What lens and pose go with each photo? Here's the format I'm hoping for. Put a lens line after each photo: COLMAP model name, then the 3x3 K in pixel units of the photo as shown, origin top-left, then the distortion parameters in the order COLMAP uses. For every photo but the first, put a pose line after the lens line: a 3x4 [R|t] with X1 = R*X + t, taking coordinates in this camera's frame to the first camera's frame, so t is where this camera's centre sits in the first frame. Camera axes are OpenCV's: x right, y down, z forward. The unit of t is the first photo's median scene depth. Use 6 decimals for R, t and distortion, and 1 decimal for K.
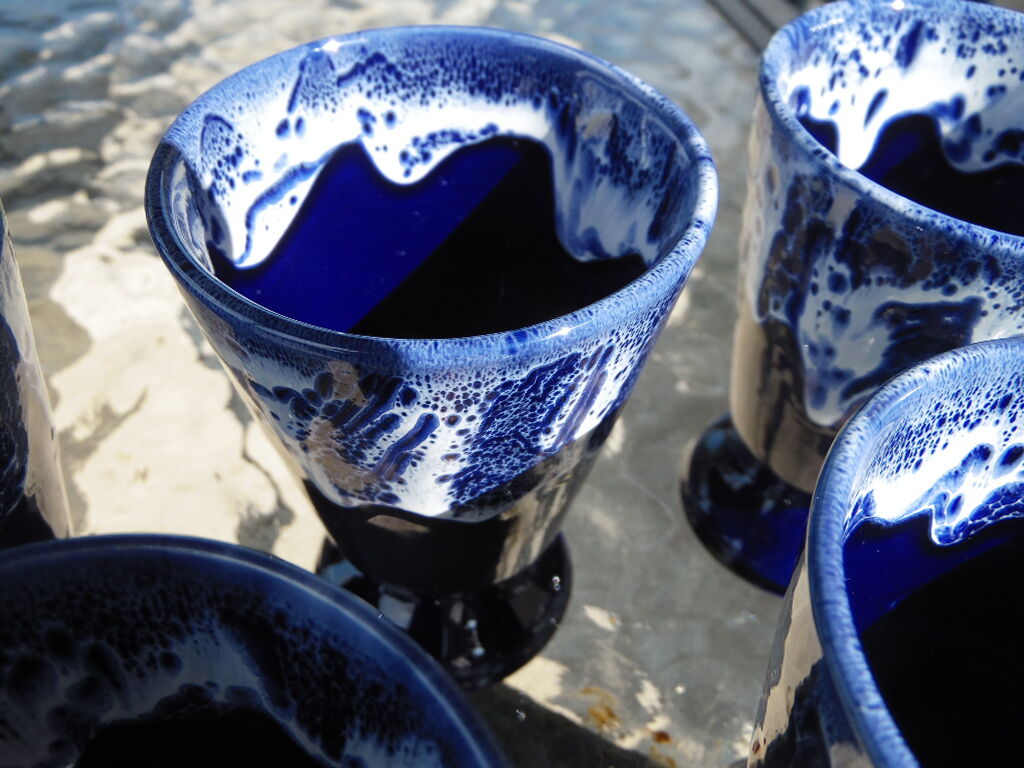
lens RADIAL K [[900.7, 0, 512.0], [0, 900.7, 384.0], [0, 0, 1]] dist [-0.026487, -0.007944]
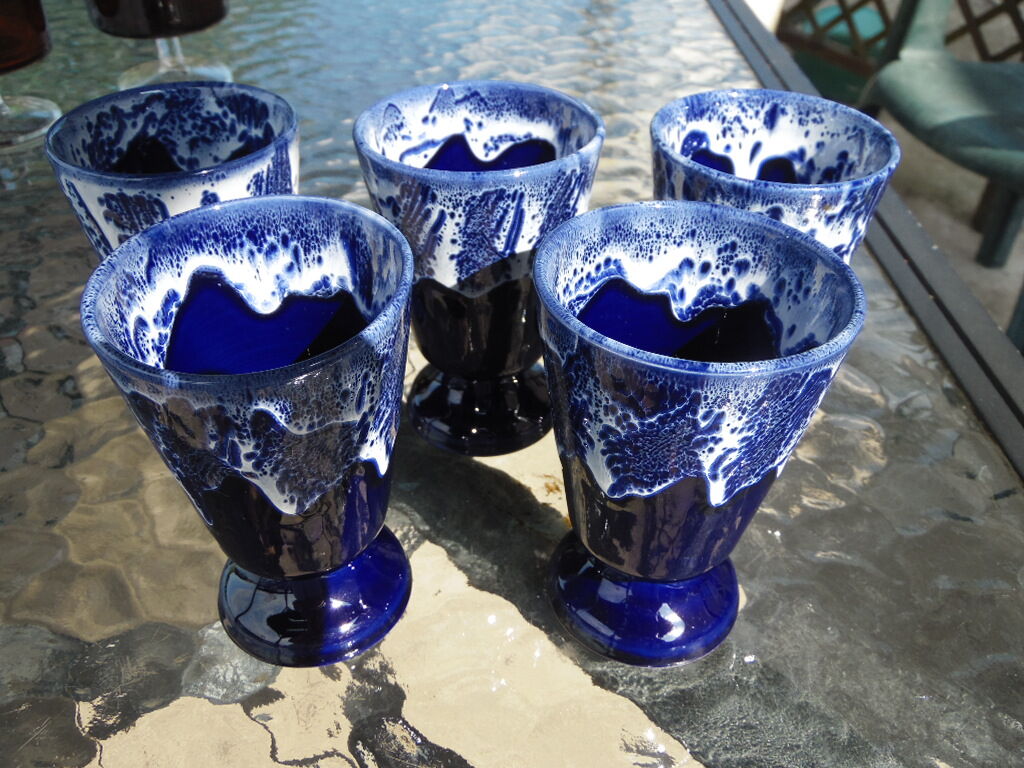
lens RADIAL K [[900.7, 0, 512.0], [0, 900.7, 384.0], [0, 0, 1]] dist [-0.026487, -0.007944]
pose [[0.957876, 0.144624, -0.248108, 0.543609], [-0.187500, 0.969335, -0.158852, 0.603969], [0.217526, 0.198681, 0.955619, -0.838390]]
